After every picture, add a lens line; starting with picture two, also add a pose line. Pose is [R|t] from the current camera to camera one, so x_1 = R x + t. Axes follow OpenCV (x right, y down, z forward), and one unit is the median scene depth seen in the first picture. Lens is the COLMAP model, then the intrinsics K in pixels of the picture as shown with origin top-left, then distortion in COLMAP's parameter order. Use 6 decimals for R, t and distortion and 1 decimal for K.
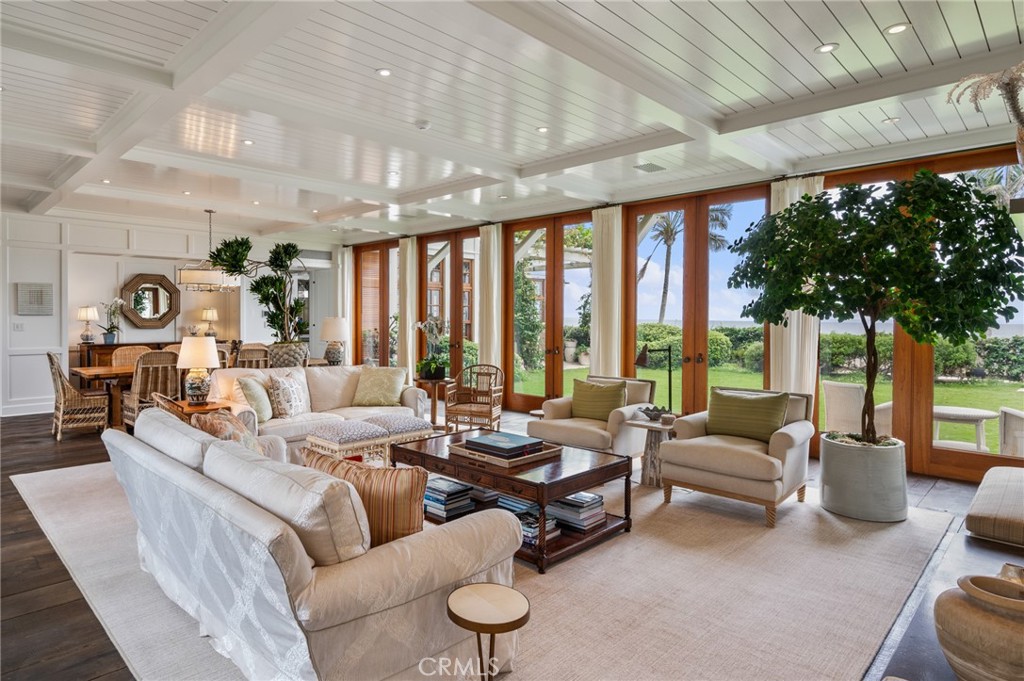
lens RADIAL K [[553.8, 0, 516.5], [0, 553.8, 335.6], [0, 0, 1]] dist [-0.015735, -0.002401]
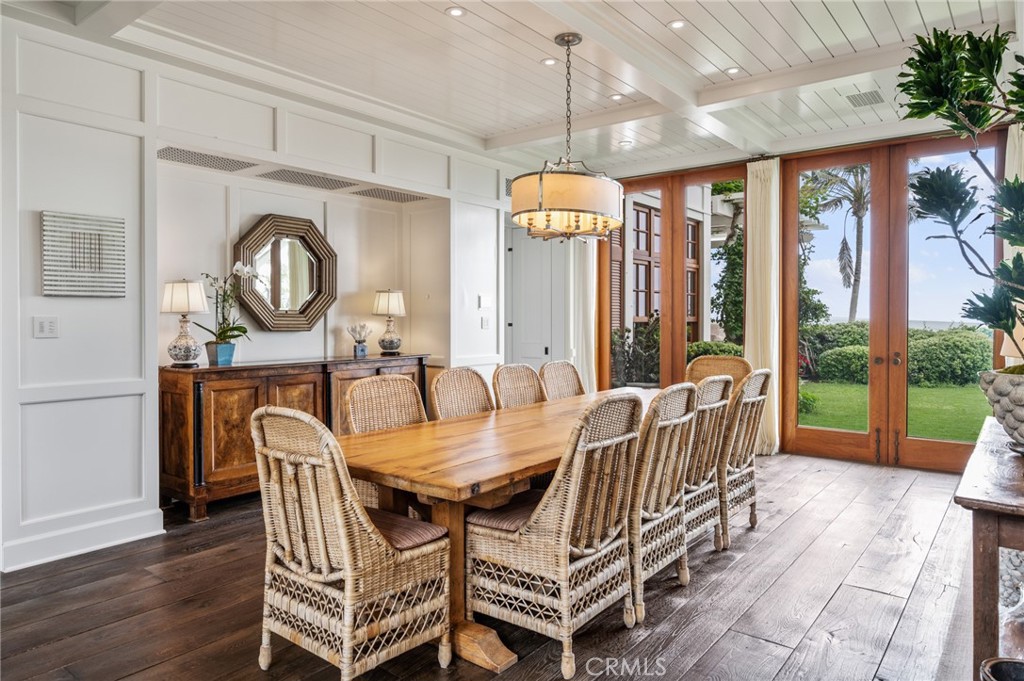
lens RADIAL K [[631.2, 0, 512.7], [0, 631.2, 335.9], [0, 0, 1]] dist [0.002750, 0.000570]
pose [[0.995598, -0.007278, 0.093443, -0.529707], [0.007432, 0.999972, -0.001301, -0.006635], [-0.093431, 0.001989, 0.995624, 0.447908]]
